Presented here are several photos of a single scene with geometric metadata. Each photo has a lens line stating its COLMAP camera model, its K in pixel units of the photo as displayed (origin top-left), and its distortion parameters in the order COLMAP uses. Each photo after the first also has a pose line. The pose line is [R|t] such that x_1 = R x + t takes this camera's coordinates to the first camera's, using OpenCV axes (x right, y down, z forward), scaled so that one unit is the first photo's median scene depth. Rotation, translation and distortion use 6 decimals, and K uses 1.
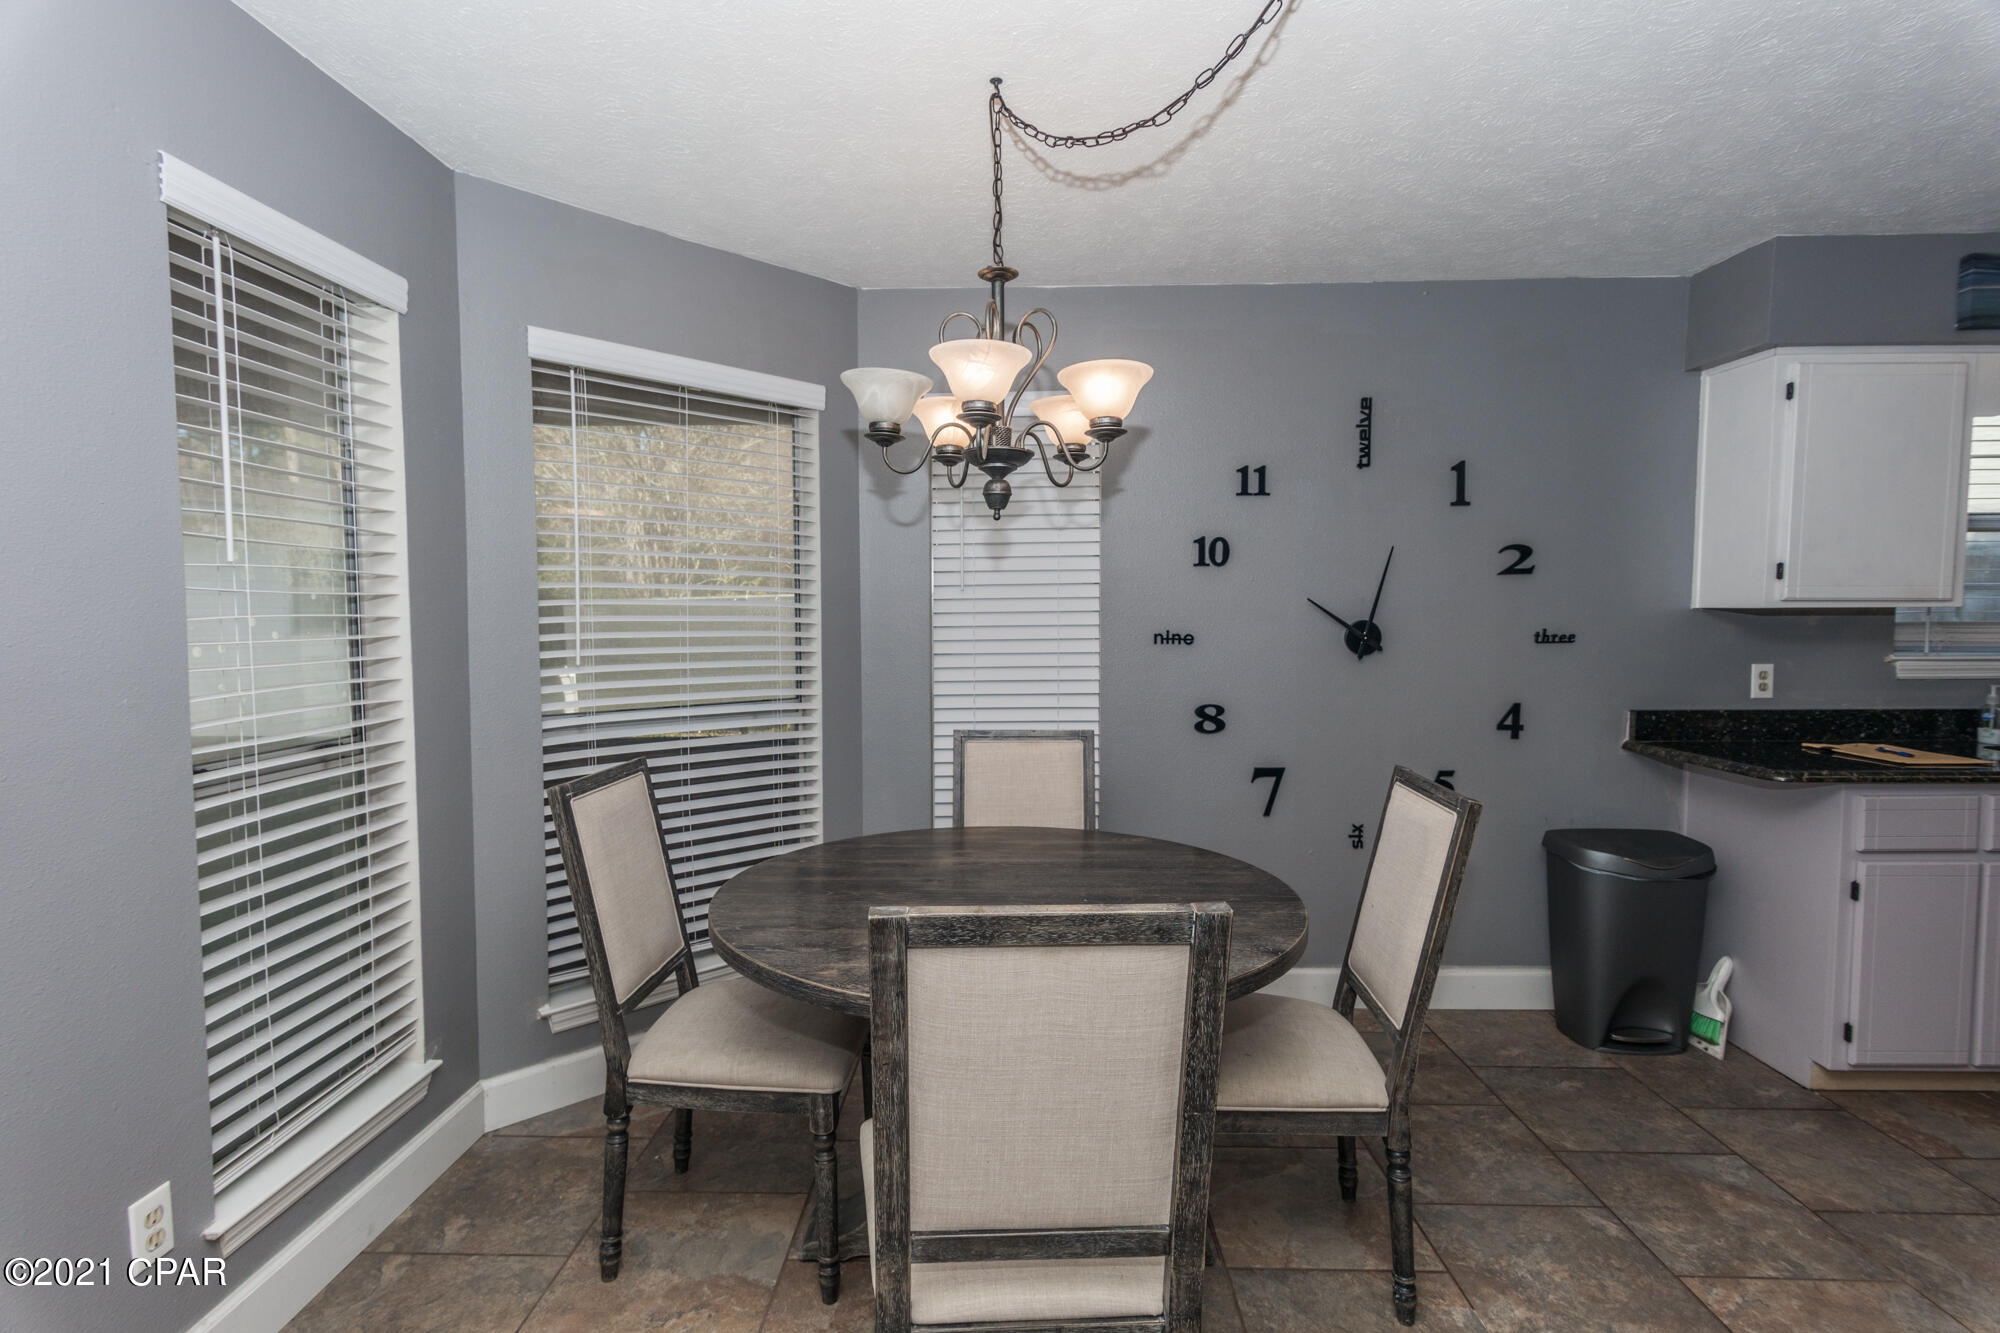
lens RADIAL K [[956.3, 0, 994.3], [0, 956.3, 666.9], [0, 0, 1]] dist [0.001686, -0.000474]
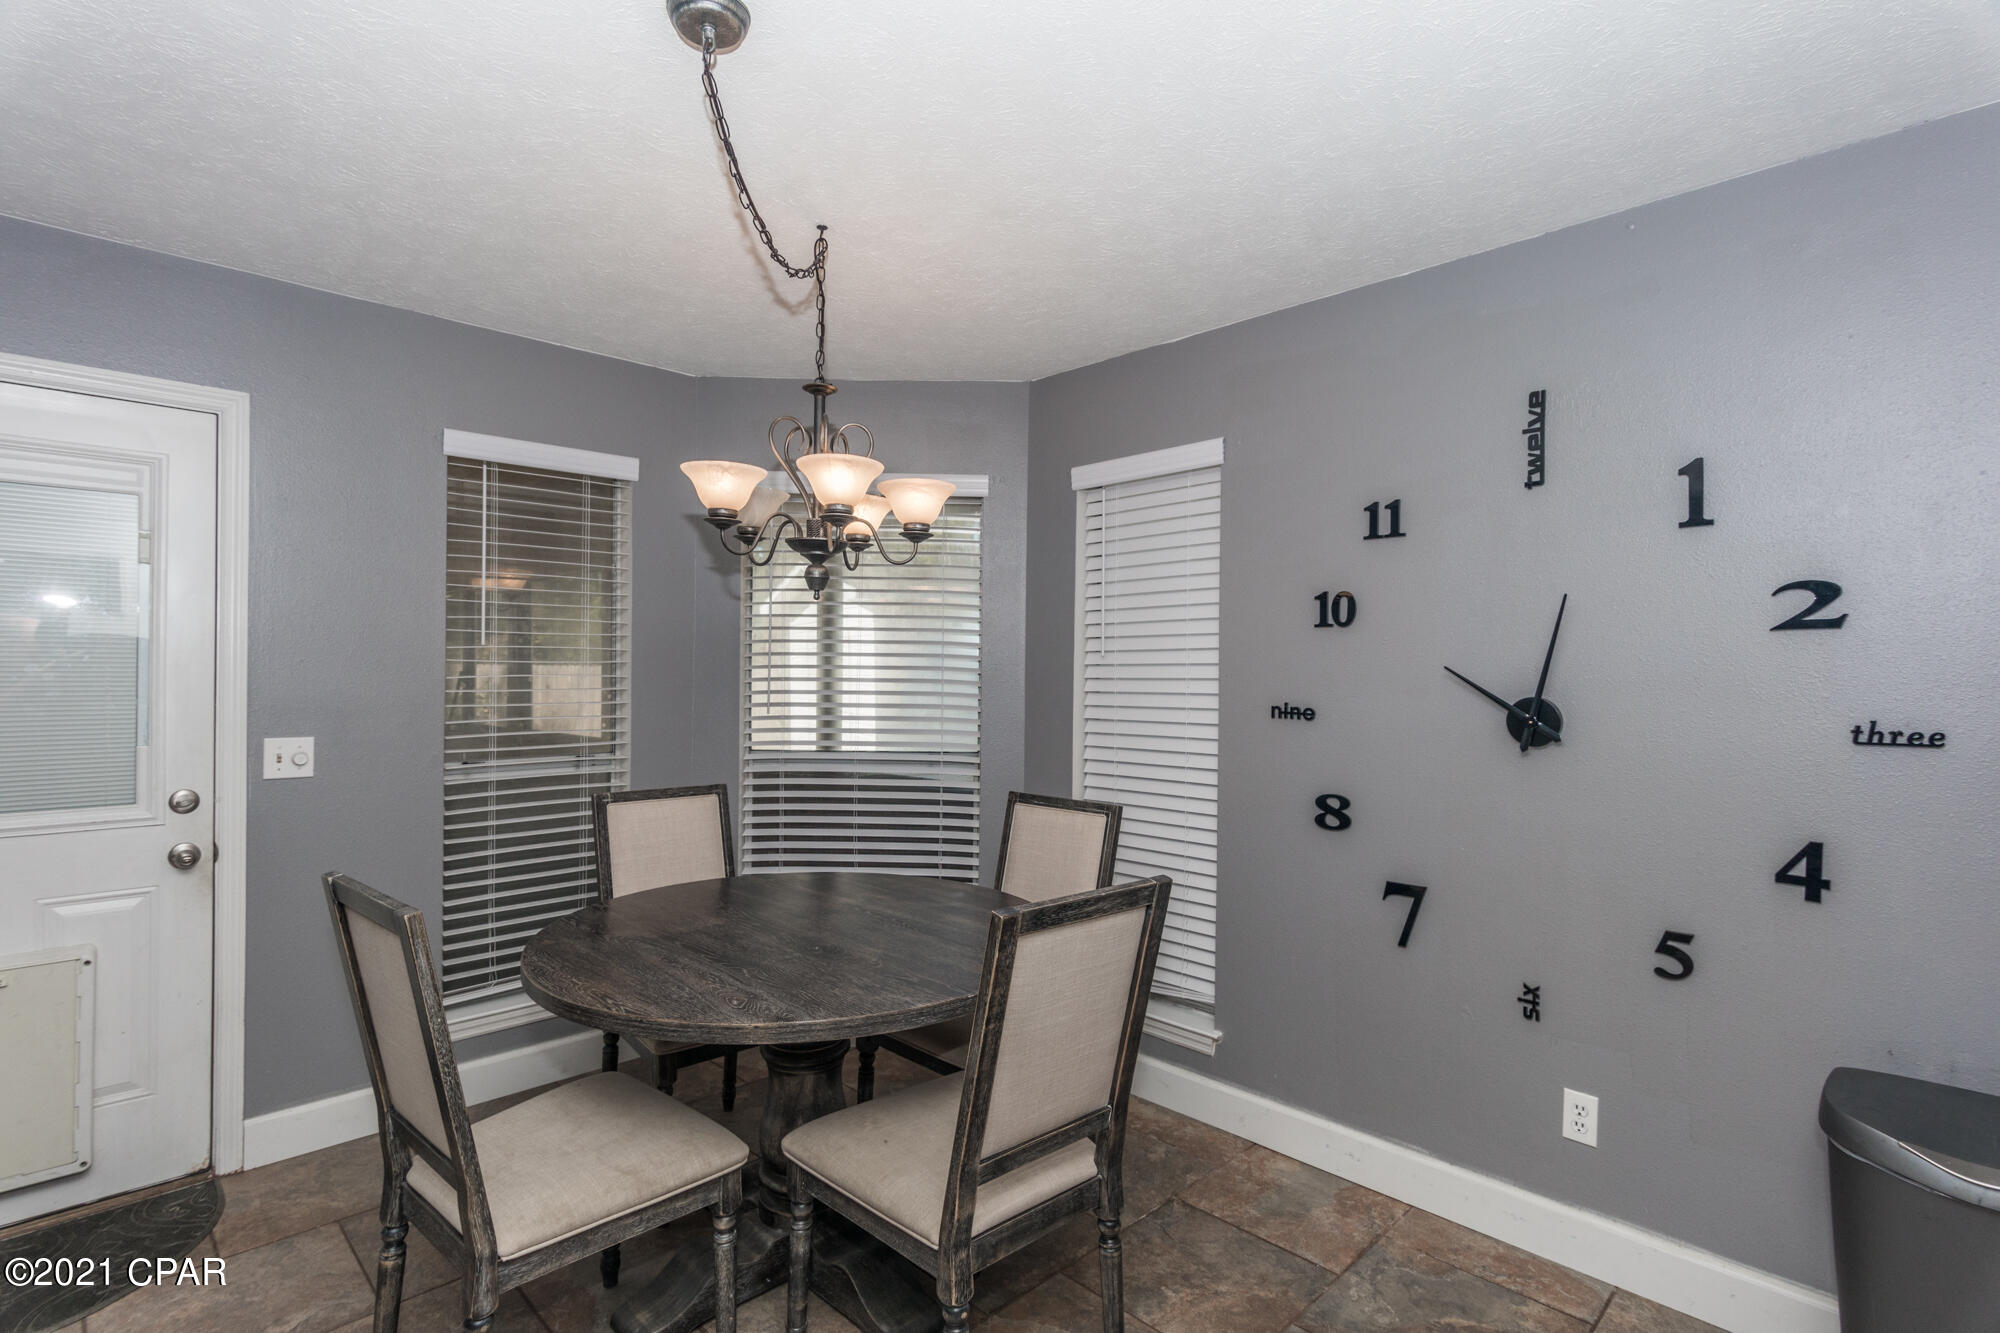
lens RADIAL K [[956.3, 0, 994.3], [0, 956.3, 666.9], [0, 0, 1]] dist [0.001686, -0.000474]
pose [[0.723524, 0.006952, -0.690264, 0.590443], [-0.047735, 0.998059, -0.039983, -0.023816], [0.688647, 0.061878, 0.722452, 0.203031]]
